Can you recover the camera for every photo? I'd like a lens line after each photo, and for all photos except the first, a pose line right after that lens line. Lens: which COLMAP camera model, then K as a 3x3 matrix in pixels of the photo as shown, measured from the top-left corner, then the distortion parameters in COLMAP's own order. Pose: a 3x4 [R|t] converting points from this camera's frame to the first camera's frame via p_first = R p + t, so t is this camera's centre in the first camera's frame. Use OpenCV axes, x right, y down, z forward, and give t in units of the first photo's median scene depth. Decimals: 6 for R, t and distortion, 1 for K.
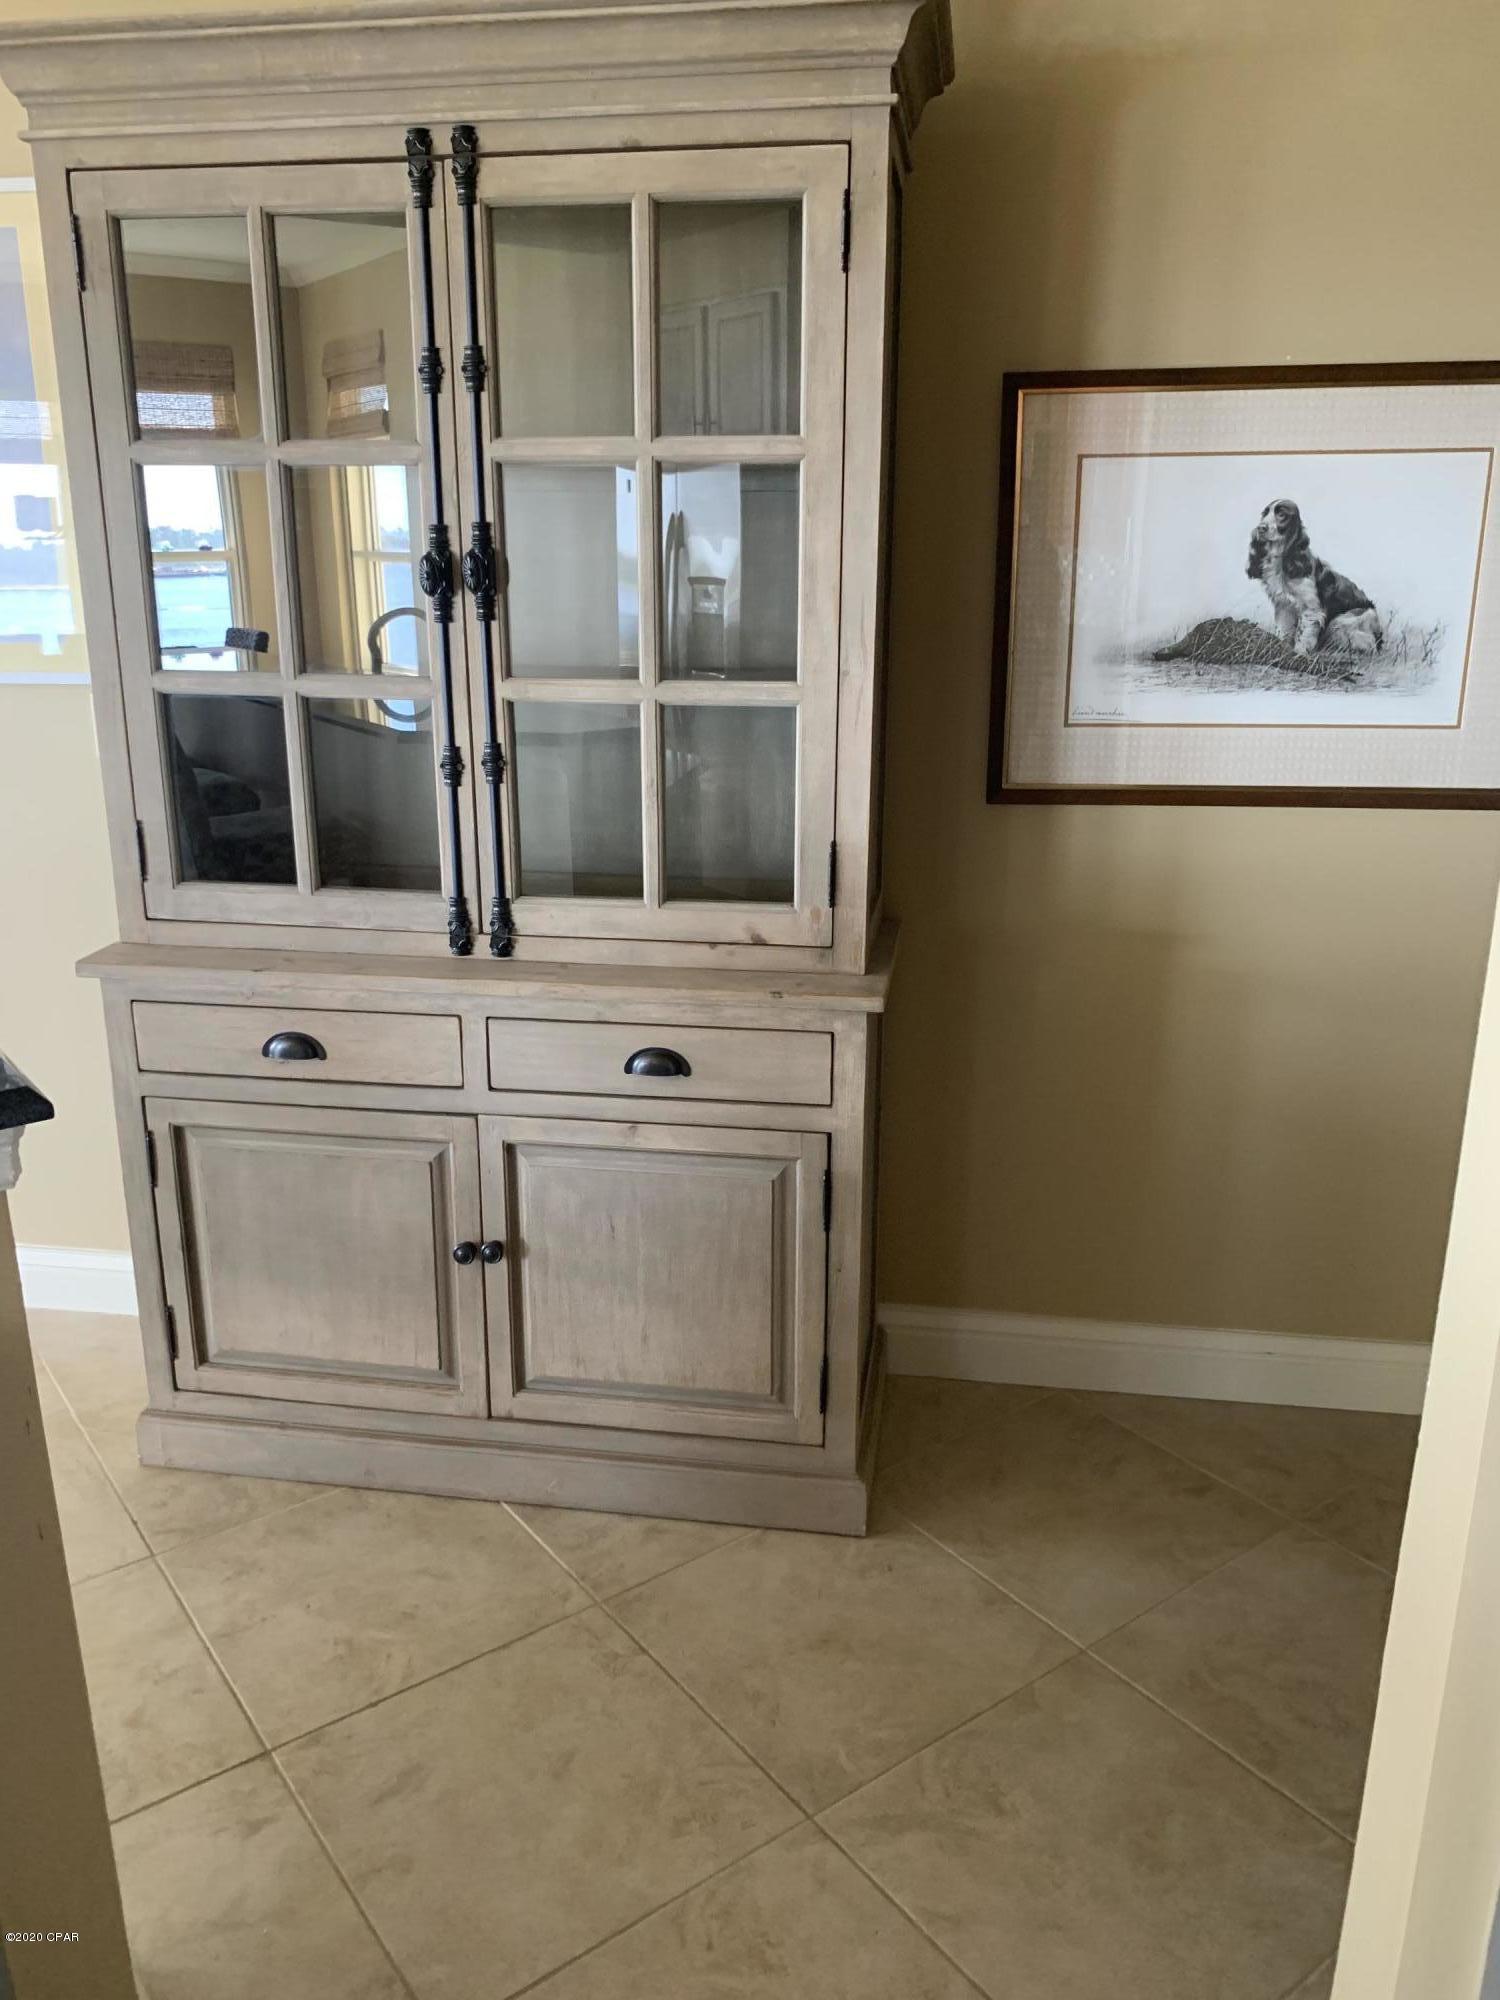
lens RADIAL K [[1522.8, 0, 747.0], [0, 1522.8, 996.2], [0, 0, 1]] dist [0.016965, -0.024643]
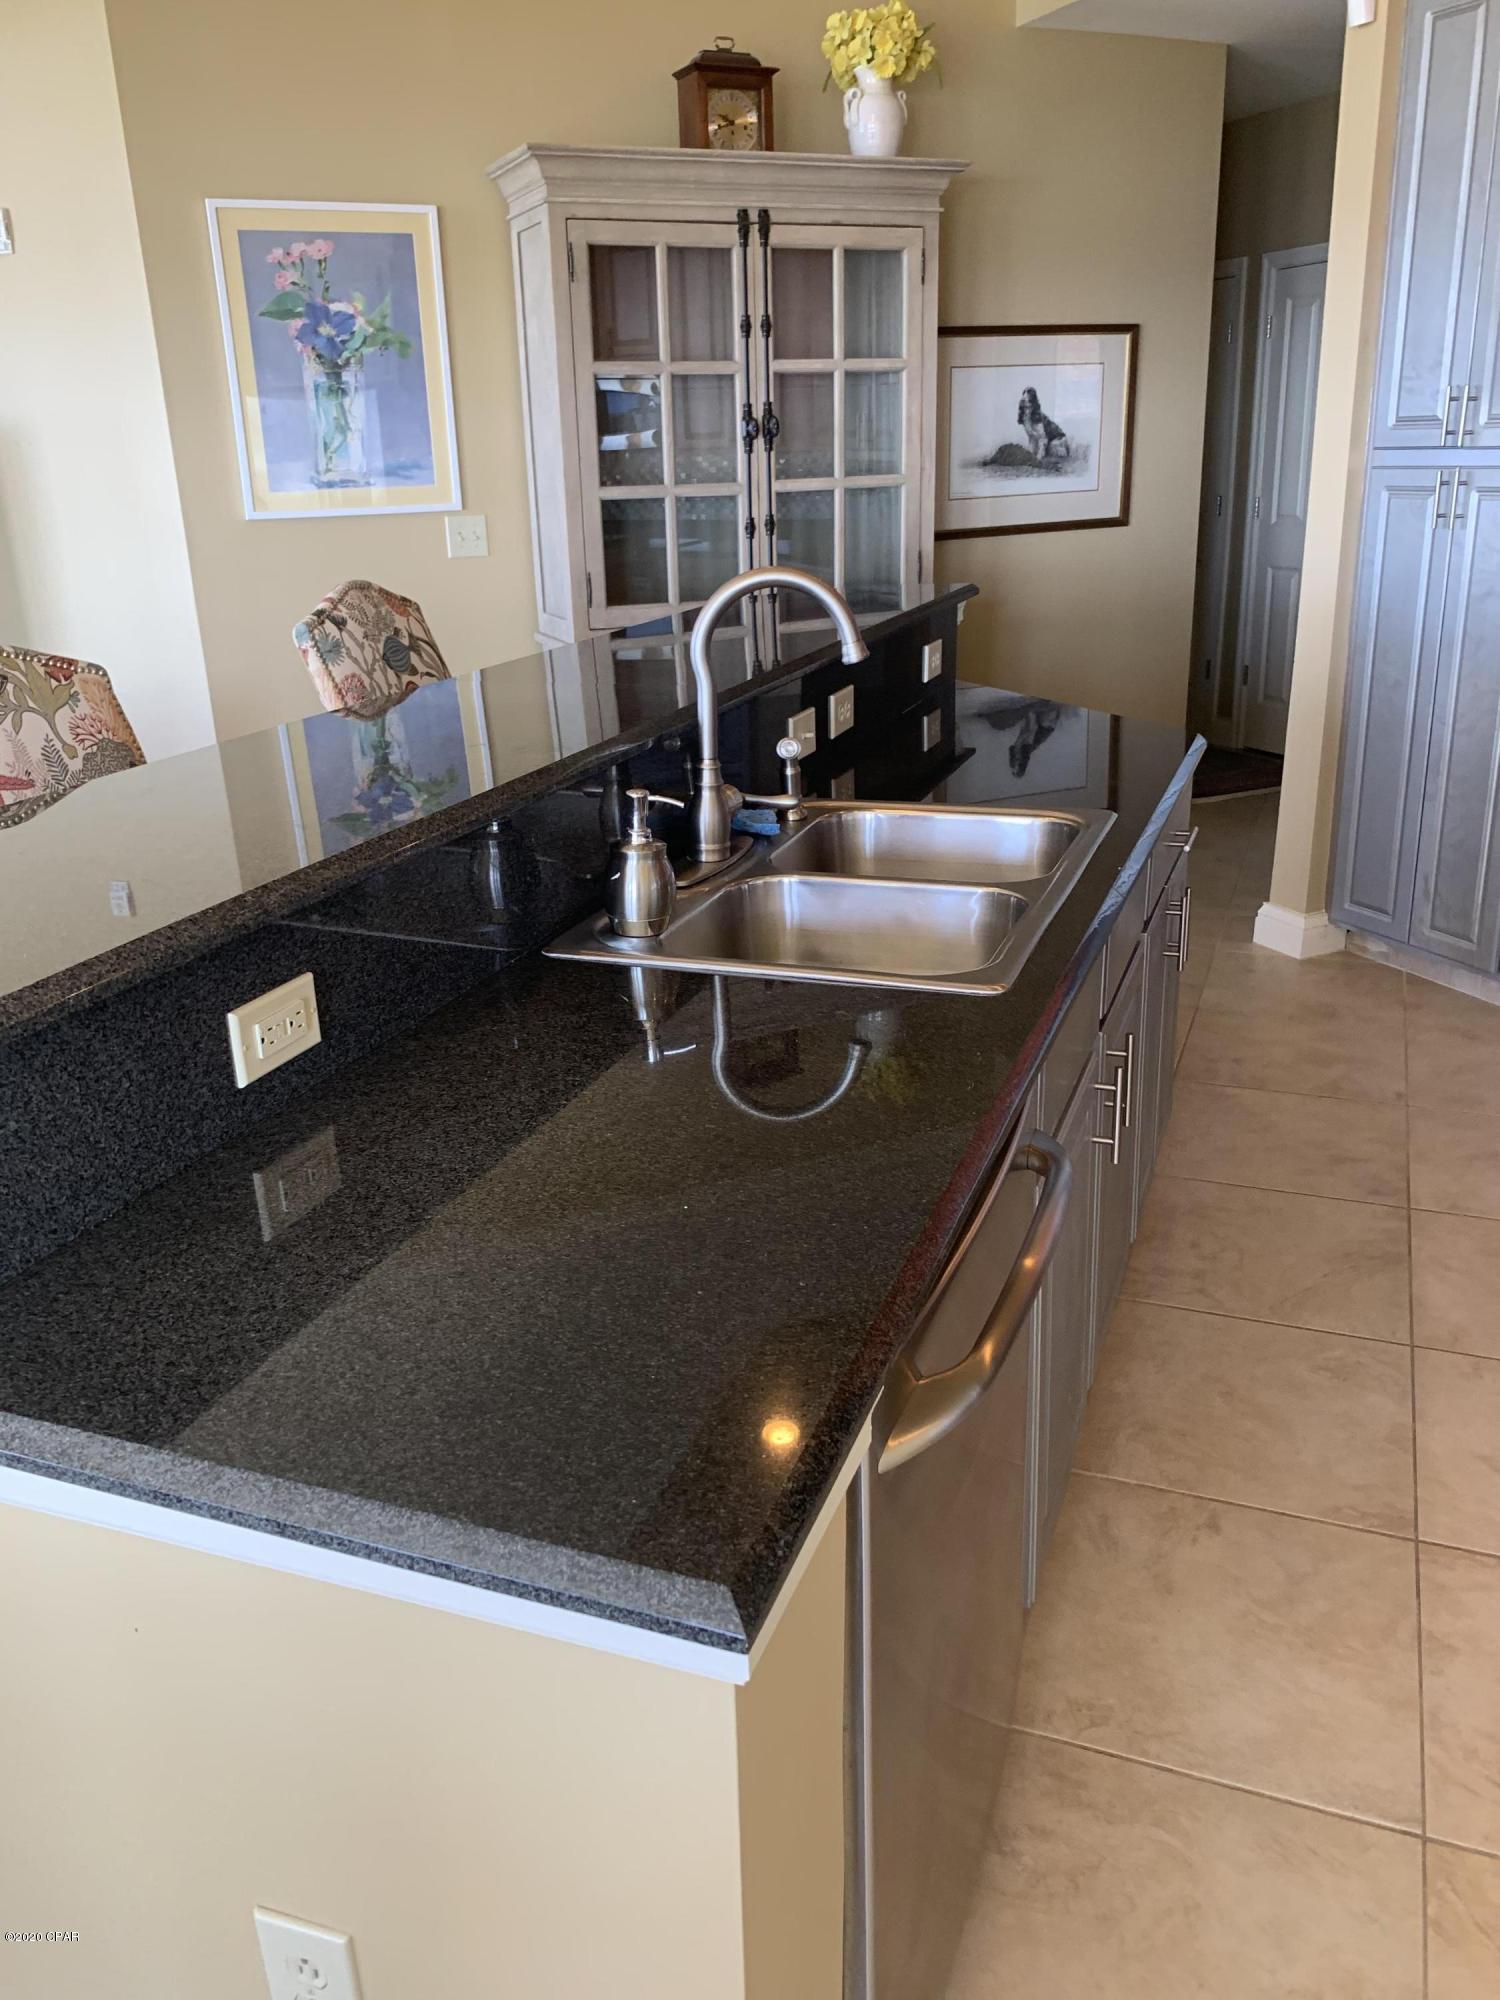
lens RADIAL K [[1522.8, 0, 754.3], [0, 1522.8, 995.4], [0, 0, 1]] dist [0.016965, -0.024643]
pose [[0.842008, -0.209783, 0.497004, -1.372791], [0.184919, 0.977714, 0.099403, 0.261189], [-0.506781, 0.008207, 0.862036, -0.748763]]
